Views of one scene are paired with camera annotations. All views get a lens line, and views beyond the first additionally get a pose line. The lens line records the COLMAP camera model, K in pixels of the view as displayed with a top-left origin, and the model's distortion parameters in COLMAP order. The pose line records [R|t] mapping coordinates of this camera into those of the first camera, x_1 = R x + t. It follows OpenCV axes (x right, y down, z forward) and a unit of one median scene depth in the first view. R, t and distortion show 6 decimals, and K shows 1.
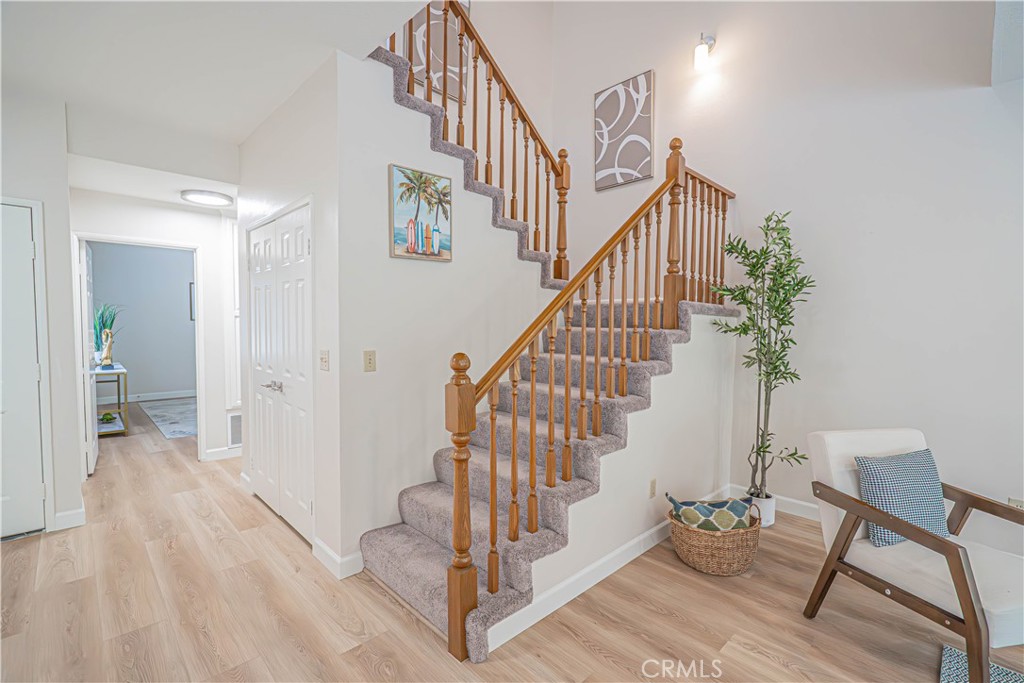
lens RADIAL K [[456.1, 0, 516.2], [0, 456.1, 344.7], [0, 0, 1]] dist [-0.003932, -0.000178]
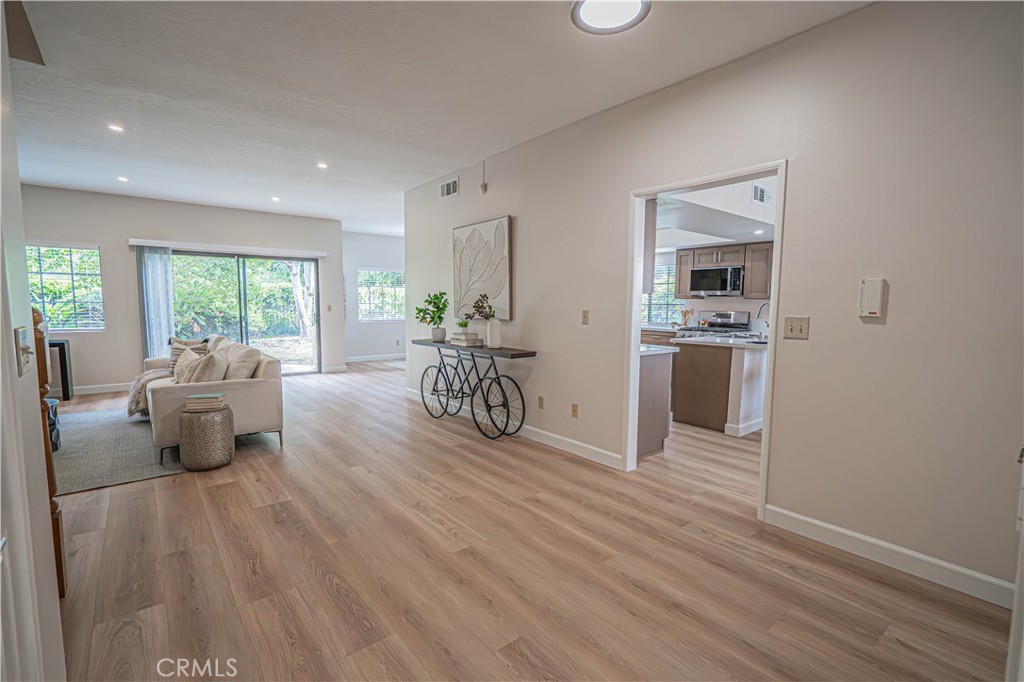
lens RADIAL K [[467.8, 0, 513.1], [0, 467.8, 344.8], [0, 0, 1]] dist [-0.005505, 0.001053]
pose [[-0.995352, -0.026932, 0.092458, -0.992323], [-0.014099, 0.990507, 0.136740, -0.043022], [-0.095263, 0.134801, -0.986283, 1.490511]]
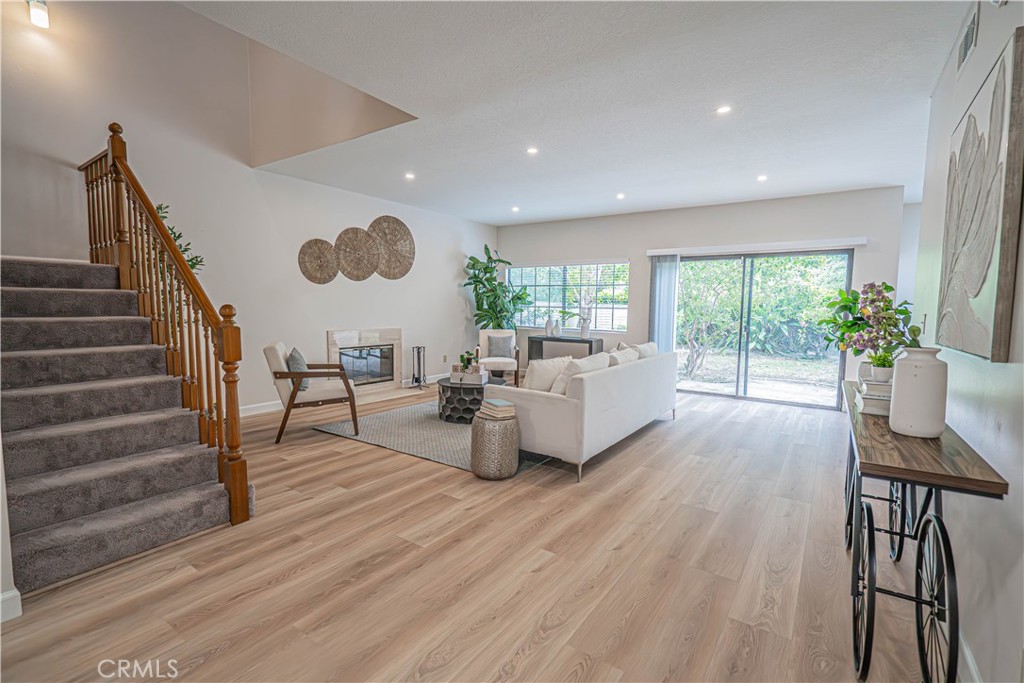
lens RADIAL K [[460.8, 0, 511.9], [0, 460.8, 344.2], [0, 0, 1]] dist [-0.009671, 0.000361]
pose [[-0.183388, -0.093785, 0.978557, -1.265576], [0.031193, 0.994382, 0.101148, 0.017490], [-0.982546, 0.049074, -0.179432, 0.319345]]
